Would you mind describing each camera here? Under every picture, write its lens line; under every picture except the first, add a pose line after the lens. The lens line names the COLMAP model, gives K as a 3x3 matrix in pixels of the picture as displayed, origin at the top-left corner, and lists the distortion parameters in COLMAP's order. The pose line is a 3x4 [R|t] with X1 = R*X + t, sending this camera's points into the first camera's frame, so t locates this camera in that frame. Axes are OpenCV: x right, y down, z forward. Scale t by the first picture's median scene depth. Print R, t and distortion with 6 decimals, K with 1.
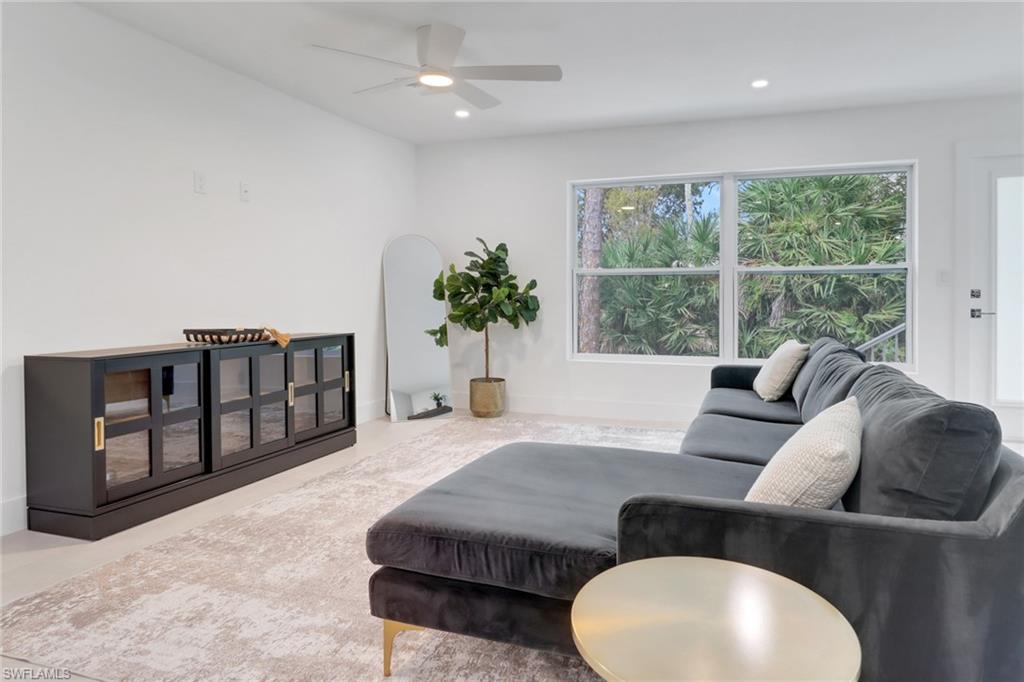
lens RADIAL K [[635.4, 0, 556.2], [0, 635.4, 308.7], [0, 0, 1]] dist [0.002964, -0.004459]
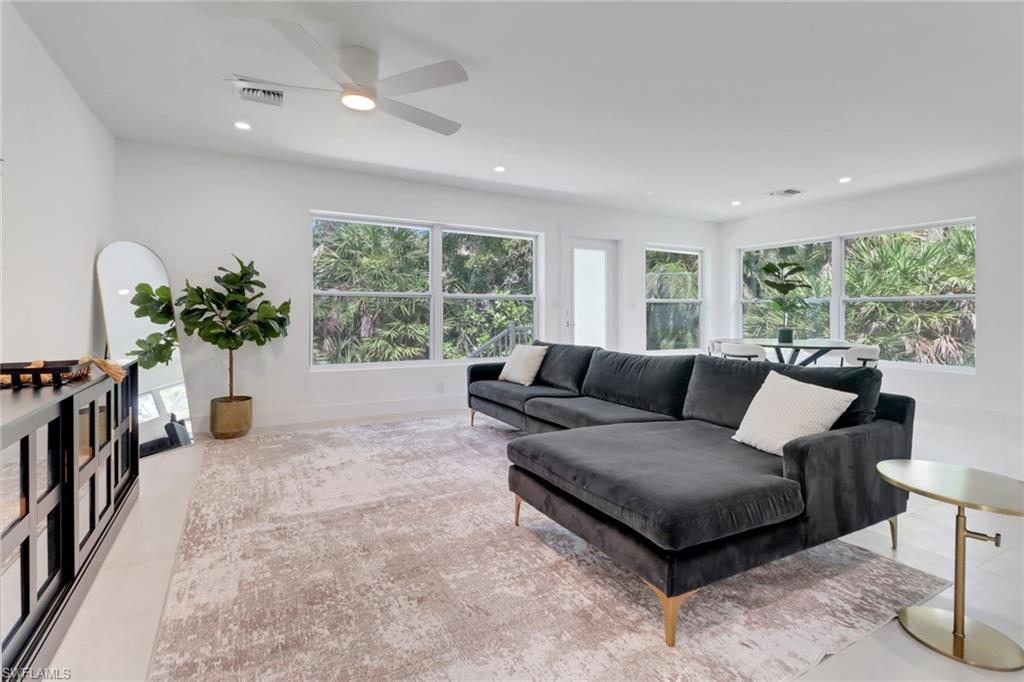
lens RADIAL K [[474.4, 0, 495.6], [0, 474.4, 310.8], [0, 0, 1]] dist [0.012899, -0.008872]
pose [[0.693492, 0.007037, 0.720430, -0.729564], [0.009397, 0.999779, -0.018811, -0.013254], [-0.720403, 0.019815, 0.693273, 0.401696]]
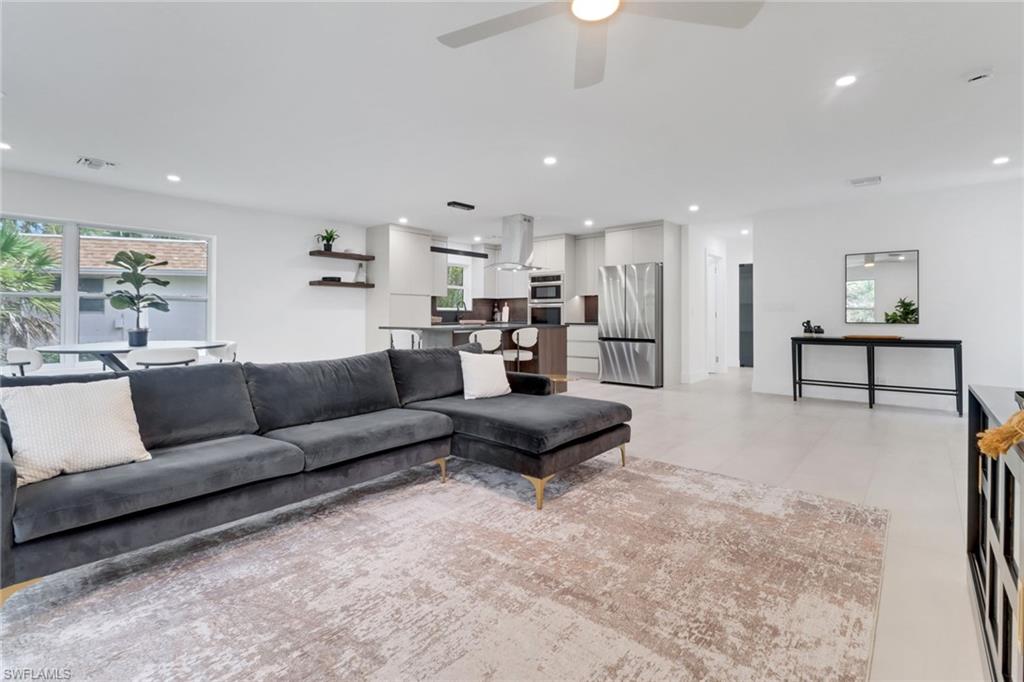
lens RADIAL K [[474.4, 0, 515.0], [0, 474.4, 312.0], [0, 0, 1]] dist [0.012899, -0.008872]
pose [[-0.925114, -0.000092, 0.379689, -0.381184], [0.004620, 0.999923, 0.011500, -0.040905], [-0.379661, 0.012393, -0.925043, 1.897855]]
